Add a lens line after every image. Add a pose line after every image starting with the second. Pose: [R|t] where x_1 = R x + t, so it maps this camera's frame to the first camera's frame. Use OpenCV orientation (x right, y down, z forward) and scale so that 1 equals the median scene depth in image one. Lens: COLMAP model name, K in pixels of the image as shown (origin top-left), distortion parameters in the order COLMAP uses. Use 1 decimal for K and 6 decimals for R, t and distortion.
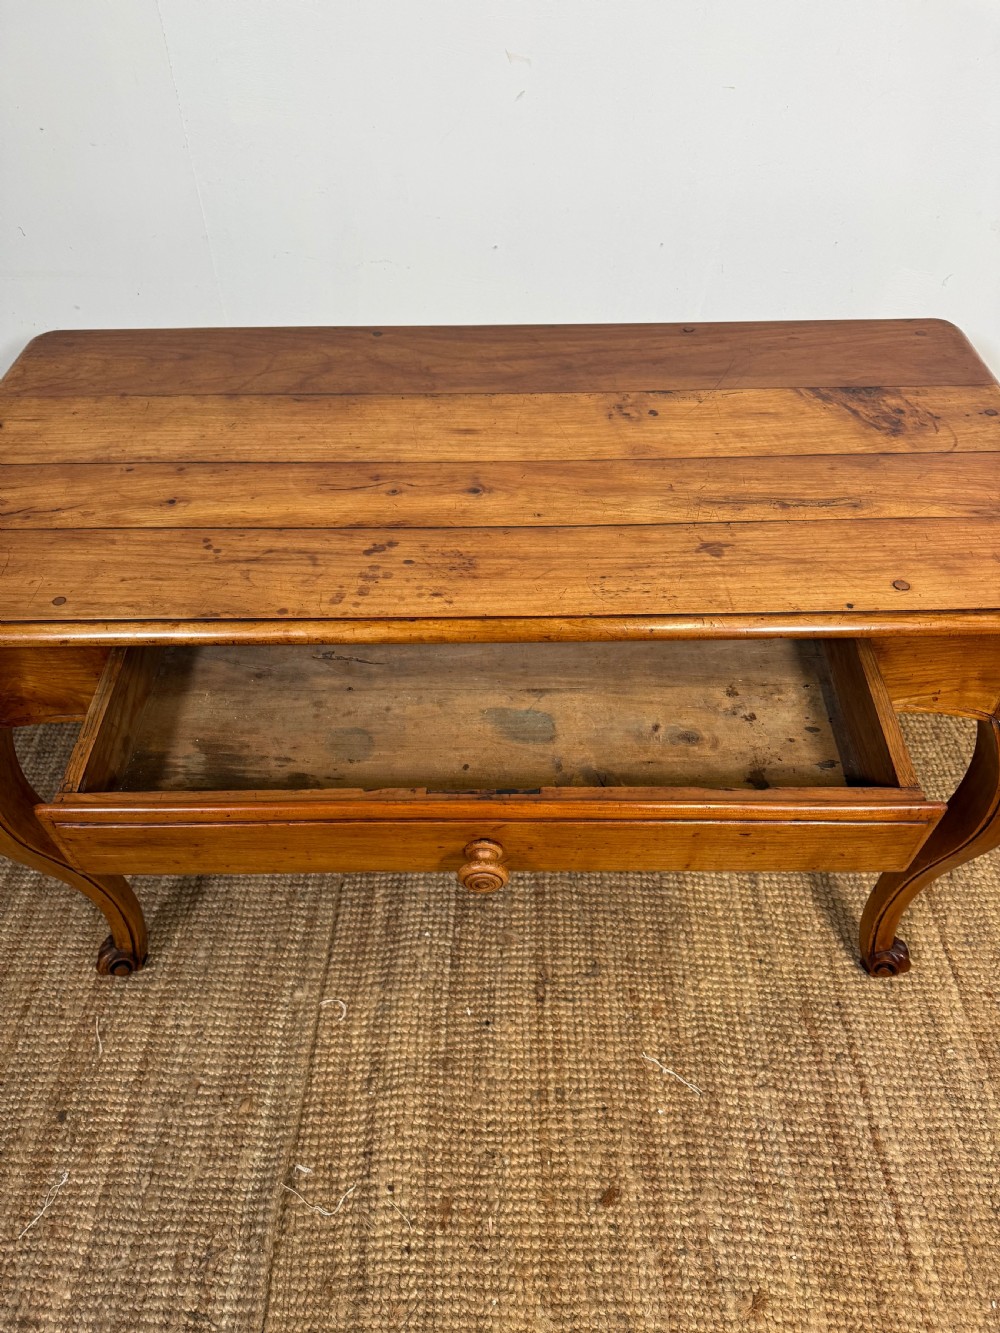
lens RADIAL K [[965.5, 0, 500.5], [0, 965.5, 655.4], [0, 0, 1]] dist [-0.006549, -0.009349]
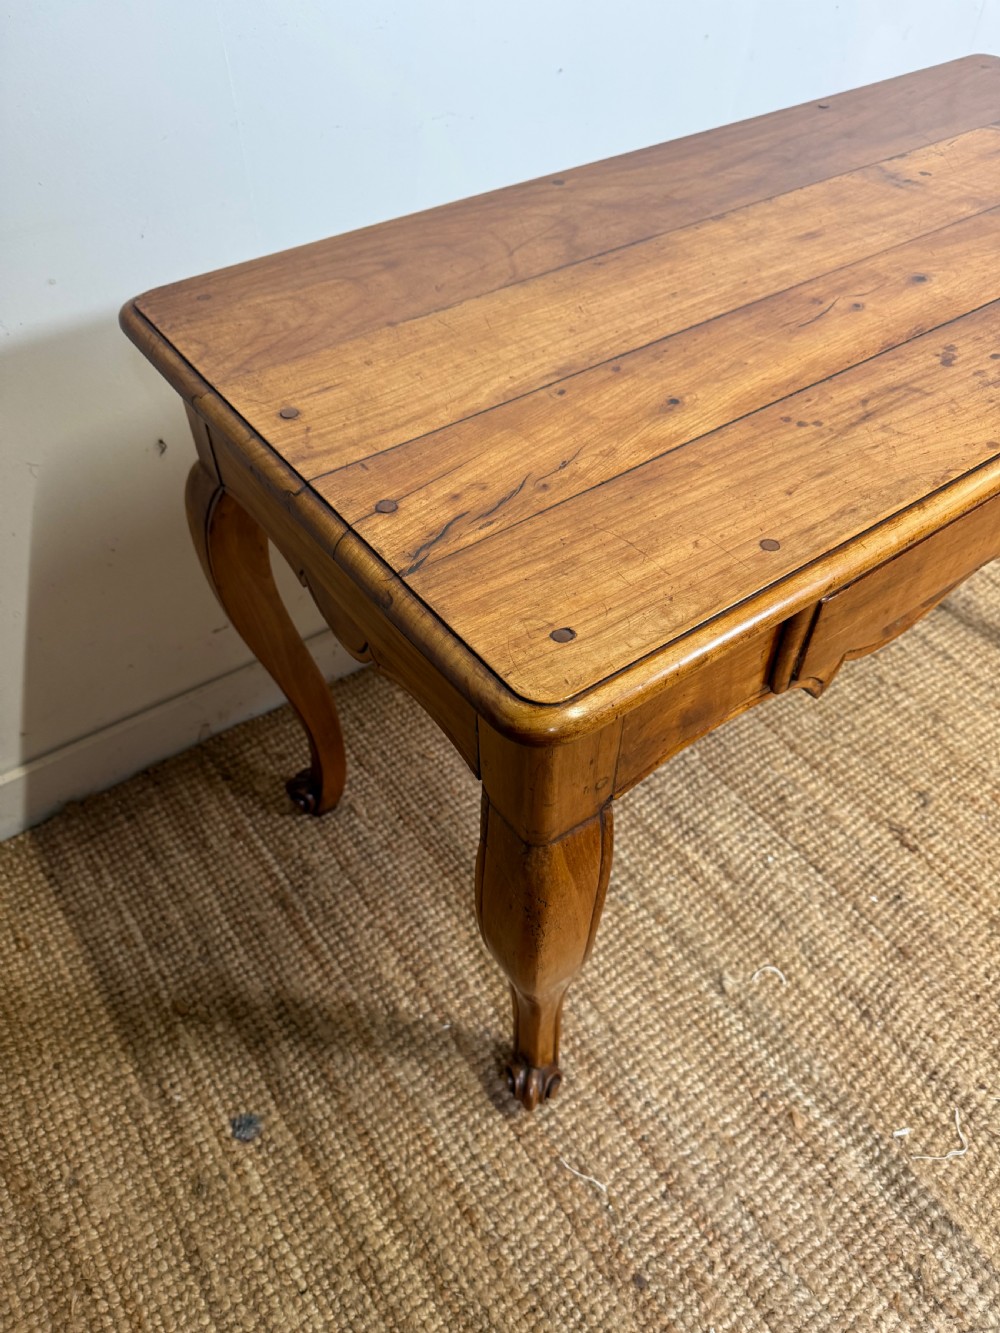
lens RADIAL K [[965.5, 0, 490.9], [0, 965.5, 672.0], [0, 0, 1]] dist [-0.006549, -0.009349]
pose [[0.809173, -0.422697, 0.408126, -0.665115], [0.403549, 0.904664, 0.136863, -0.105206], [-0.427069, 0.053953, 0.902608, 0.347155]]
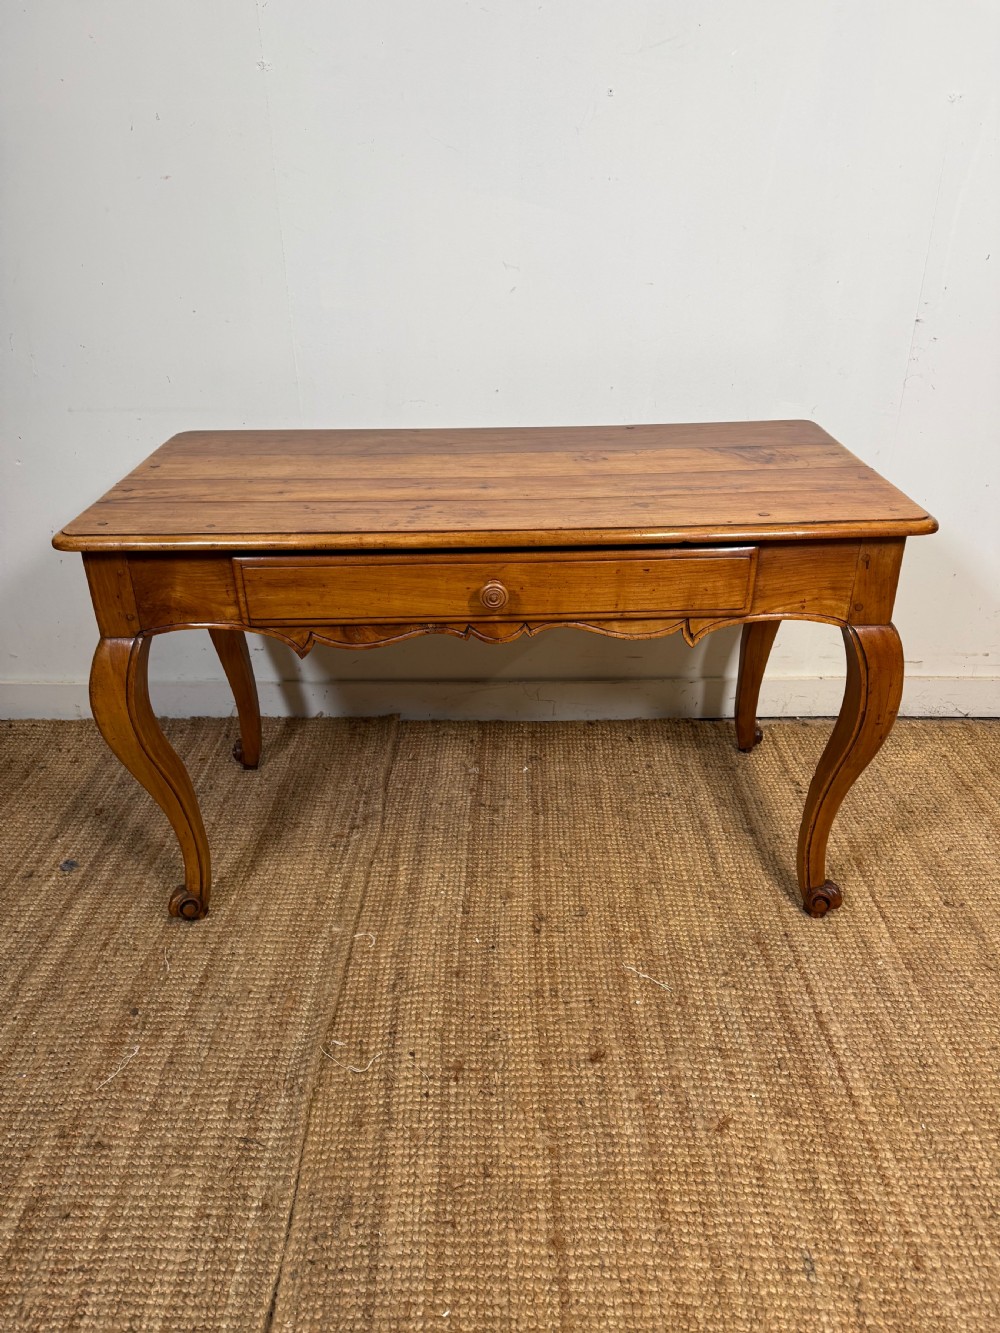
lens RADIAL K [[962.4, 0, 507.2], [0, 962.4, 639.5], [0, 0, 1]] dist [-0.008221, -0.007671]
pose [[0.999964, -0.006123, 0.005942, -0.000750], [0.007680, 0.949257, -0.314408, 0.425266], [-0.003715, 0.314442, 0.949269, -0.273552]]
